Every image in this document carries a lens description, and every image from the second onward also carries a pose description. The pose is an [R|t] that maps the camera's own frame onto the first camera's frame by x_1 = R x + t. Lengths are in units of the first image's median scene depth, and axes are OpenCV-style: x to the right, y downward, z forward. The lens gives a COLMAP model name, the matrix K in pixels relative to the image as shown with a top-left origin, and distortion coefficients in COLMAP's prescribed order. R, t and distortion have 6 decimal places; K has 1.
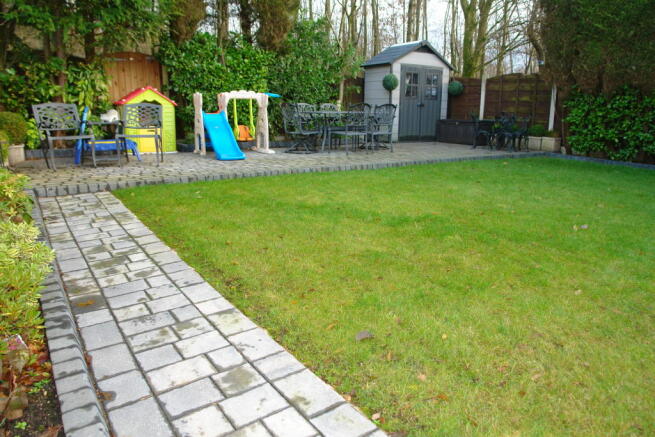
lens RADIAL K [[452.6, 0, 327.5], [0, 452.6, 218.5], [0, 0, 1]] dist [-0.079528, 0.053886]
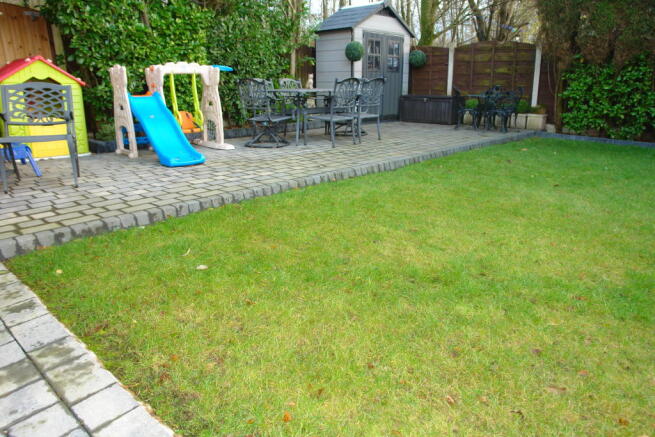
lens RADIAL K [[452.6, 0, 327.5], [0, 452.6, 218.5], [0, 0, 1]] dist [-0.079528, 0.053886]
pose [[0.974064, -0.076853, 0.212823, -0.130230], [0.064875, 0.995921, 0.062716, -0.066203], [-0.216774, -0.047283, 0.975076, 0.243894]]
